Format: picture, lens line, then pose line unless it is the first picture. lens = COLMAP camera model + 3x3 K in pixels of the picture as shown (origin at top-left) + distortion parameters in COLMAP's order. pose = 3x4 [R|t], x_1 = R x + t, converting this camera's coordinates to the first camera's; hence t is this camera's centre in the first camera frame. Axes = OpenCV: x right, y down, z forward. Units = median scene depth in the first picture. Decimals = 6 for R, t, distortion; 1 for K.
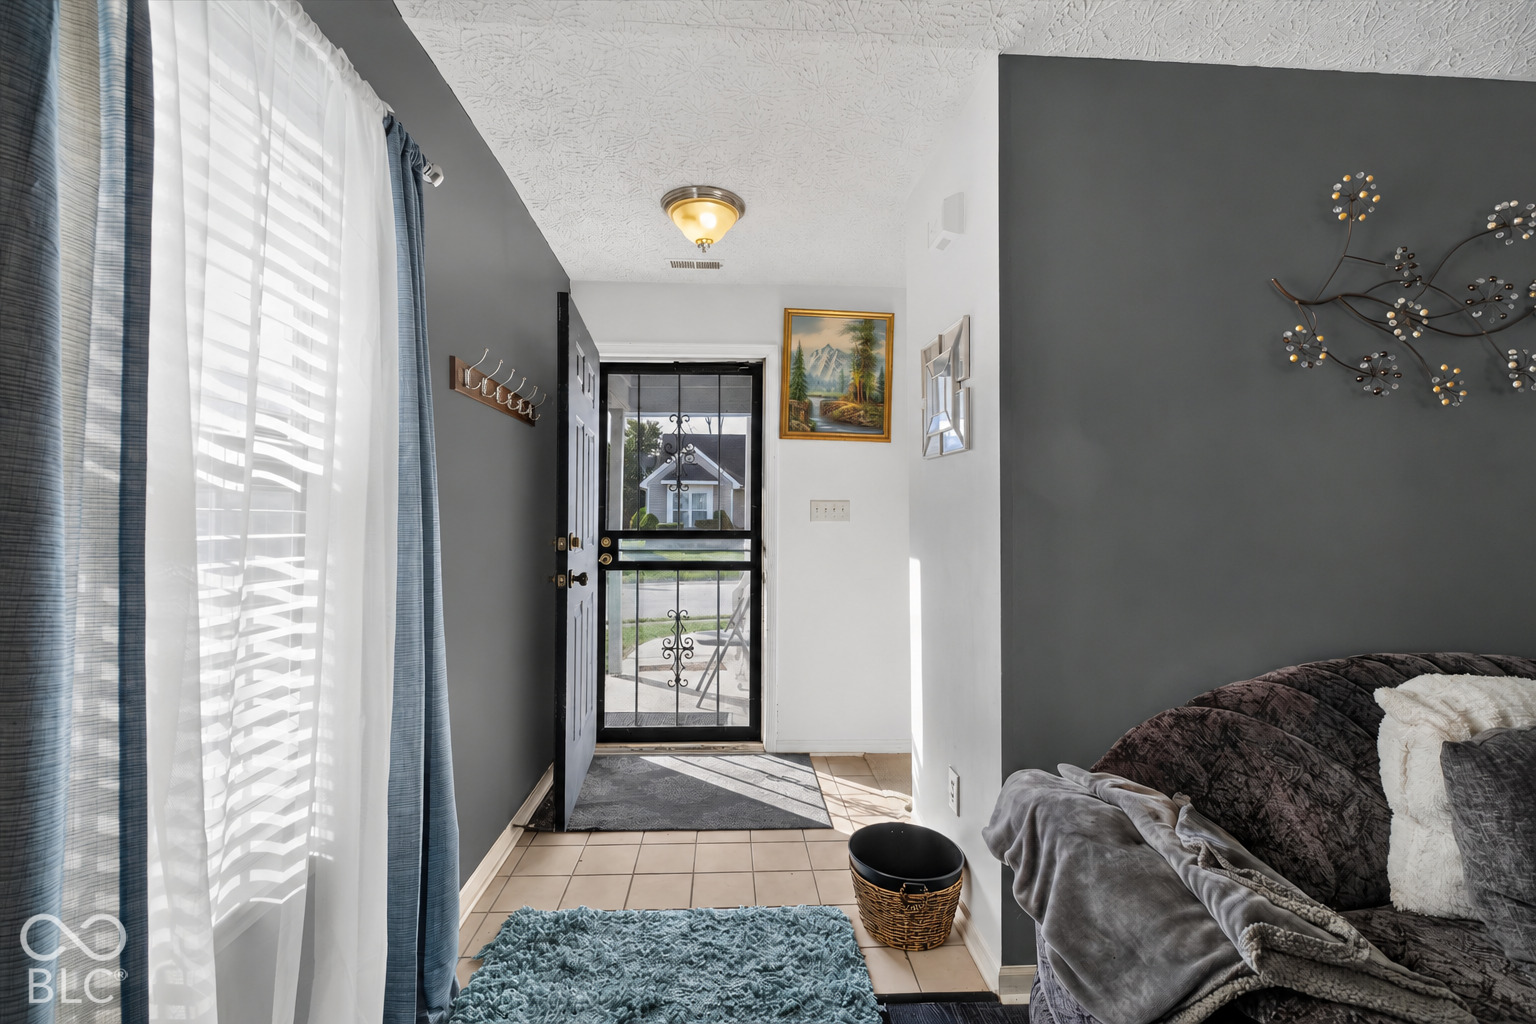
lens RADIAL K [[644.6, 0, 766.3], [0, 644.6, 515.2], [0, 0, 1]] dist [0.000863, -0.000090]
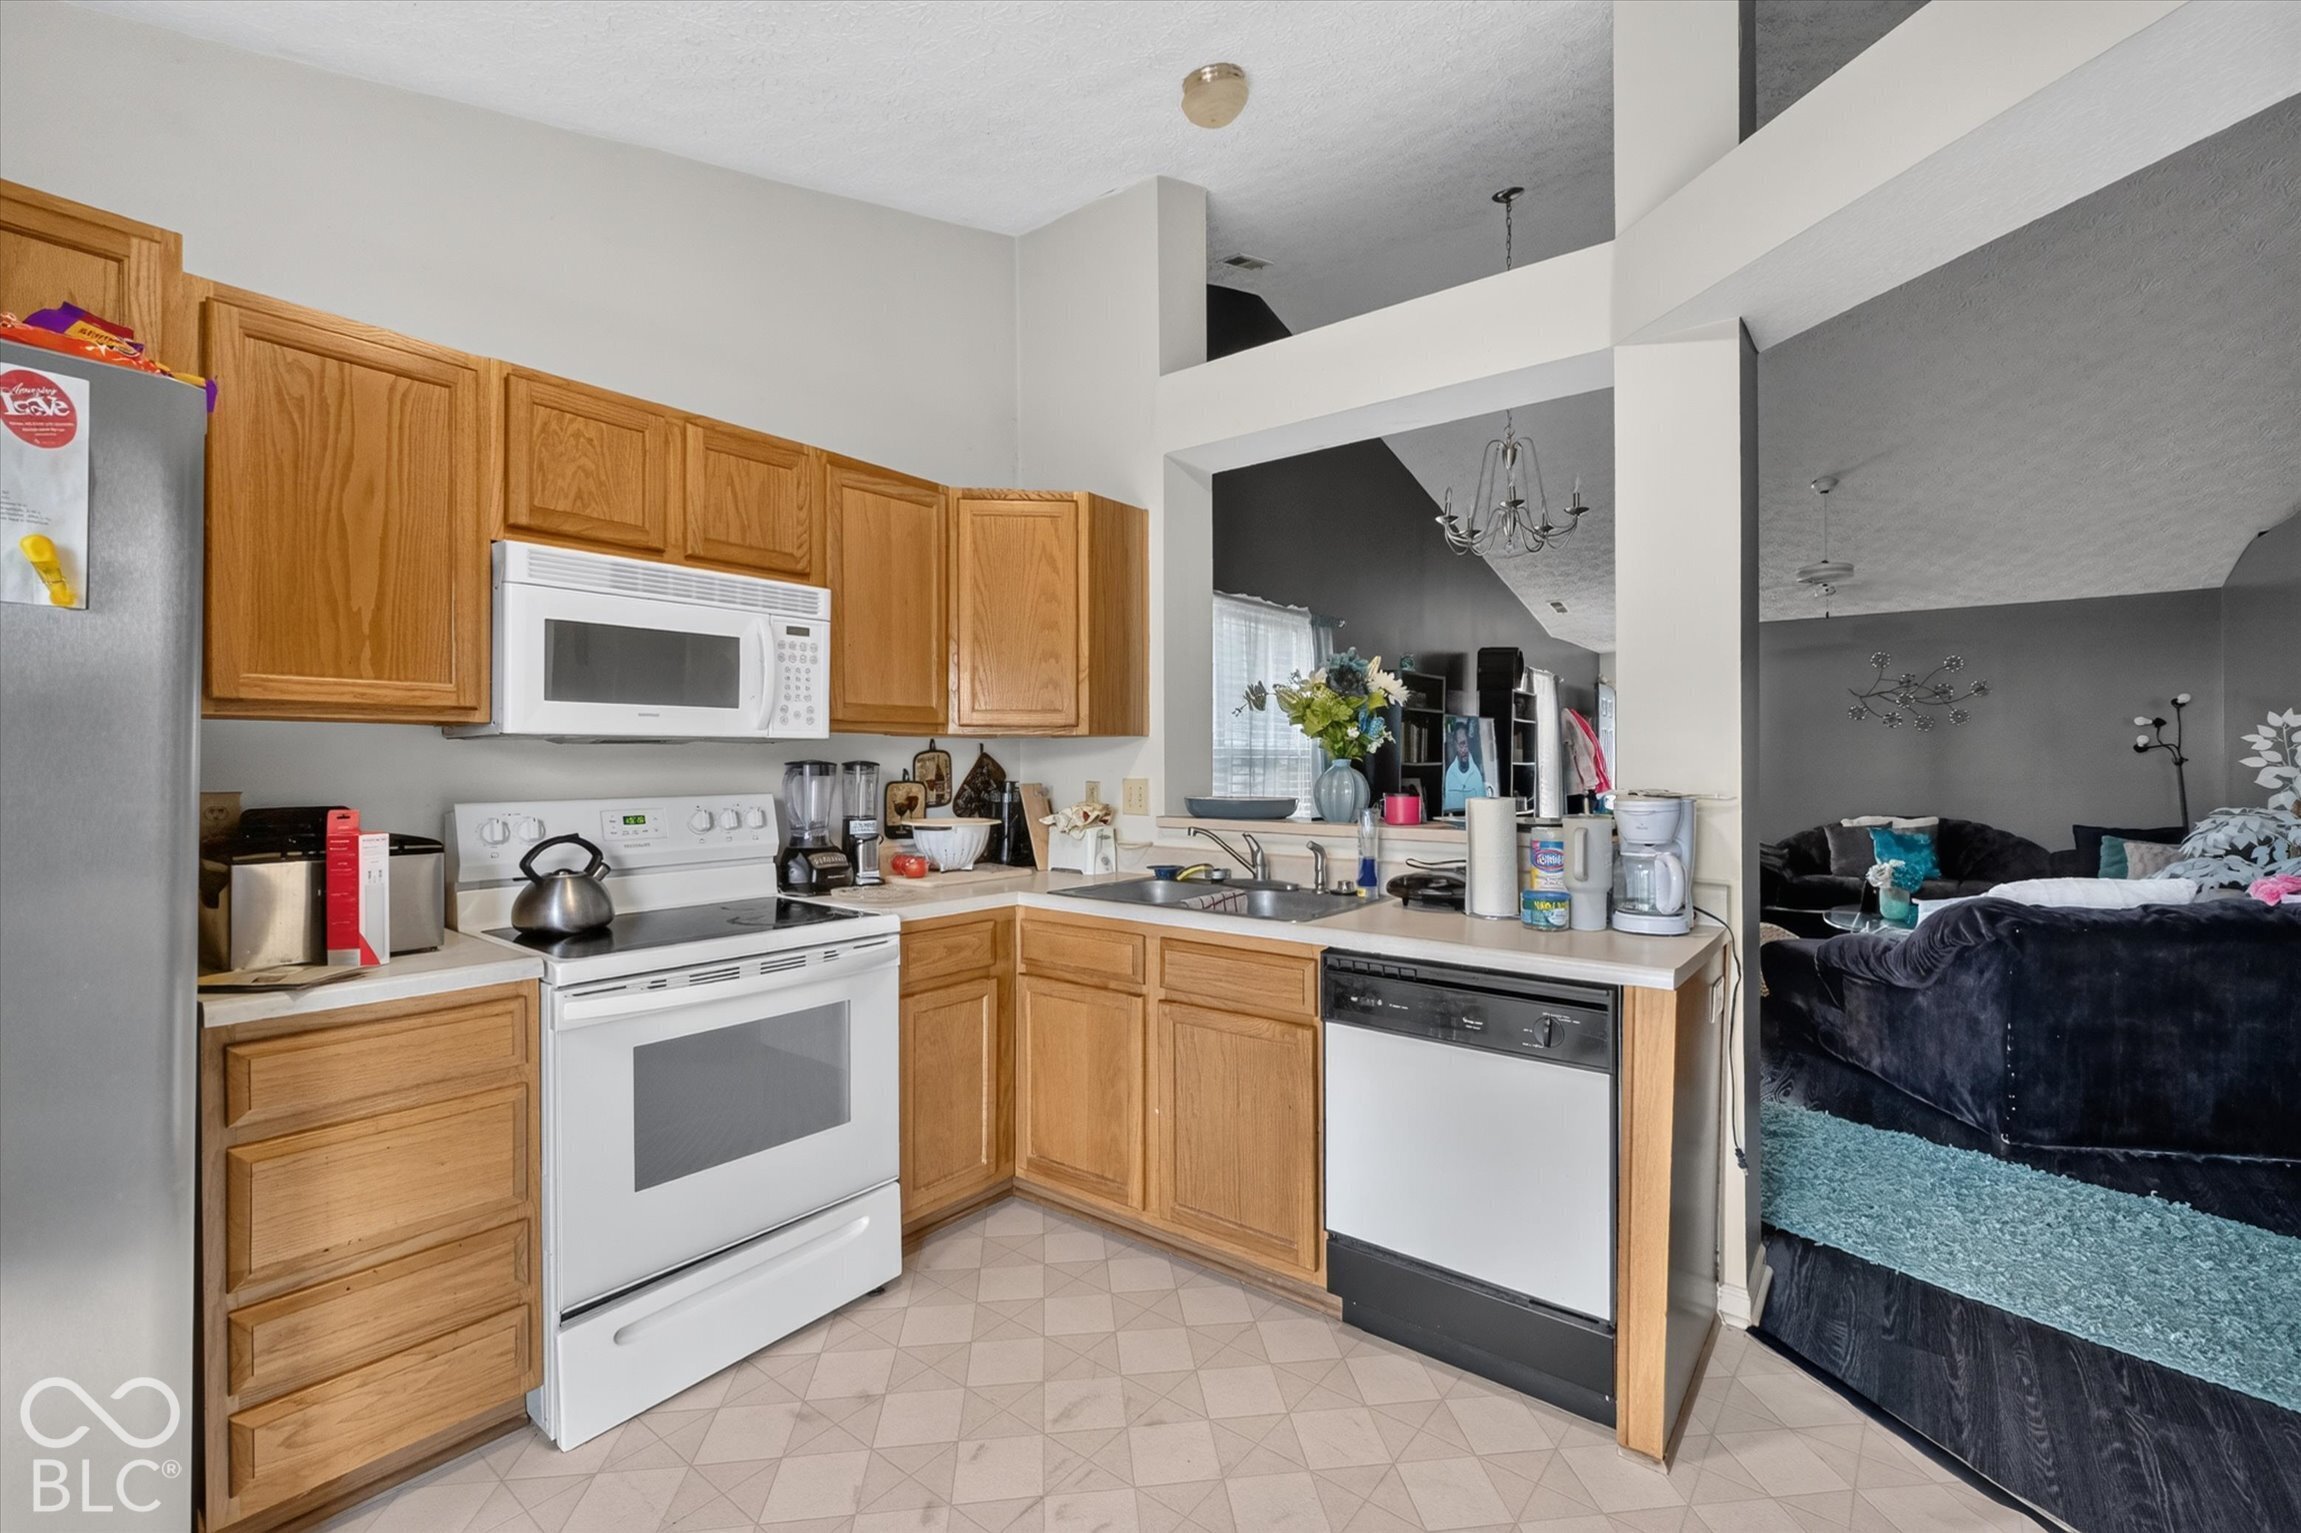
lens RADIAL K [[980.2, 0, 1157.3], [0, 980.2, 755.4], [0, 0, 1]] dist [0.002006, -0.000450]
pose [[0.745563, -0.006479, -0.666404, 0.720457], [0.001350, 0.999965, -0.008212, -0.013146], [0.666434, 0.005223, 0.745546, -2.263093]]
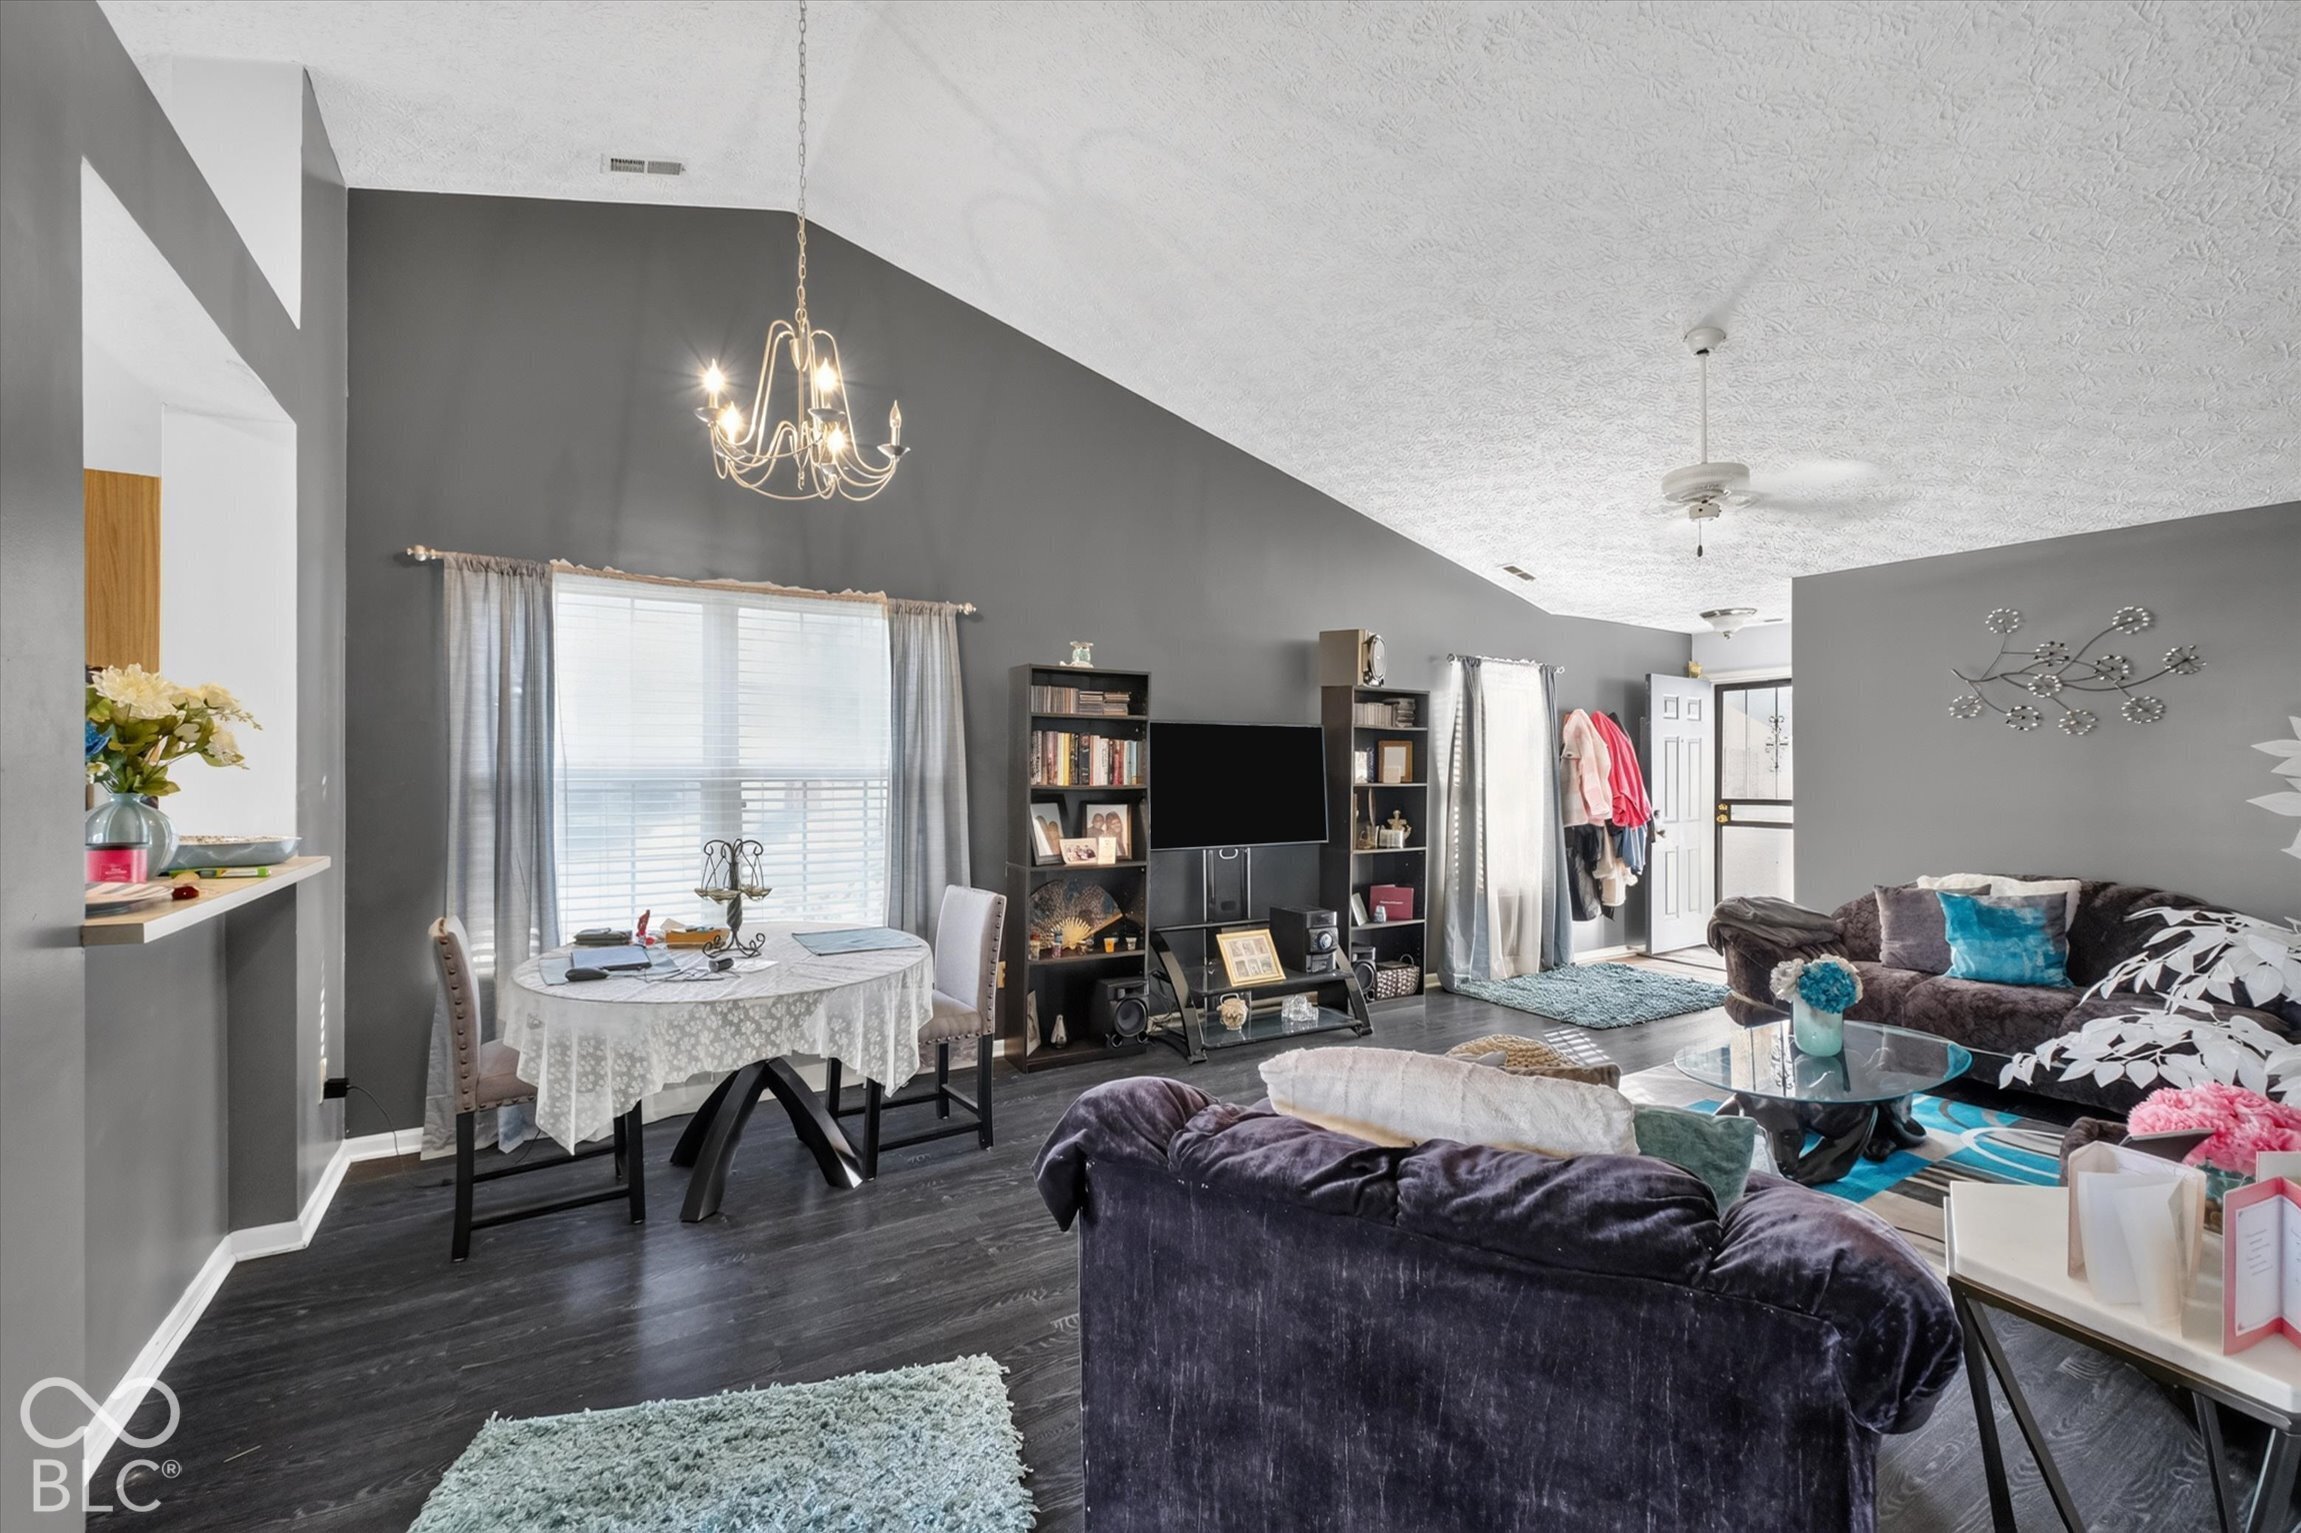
lens RADIAL K [[965.6, 0, 1147.9], [0, 965.6, 771.3], [0, 0, 1]] dist [0.000863, -0.000090]
pose [[0.462643, -0.003430, -0.886538, 1.109689], [-0.001542, 0.999988, -0.004674, -0.027324], [0.886543, 0.003529, 0.462632, -1.188939]]
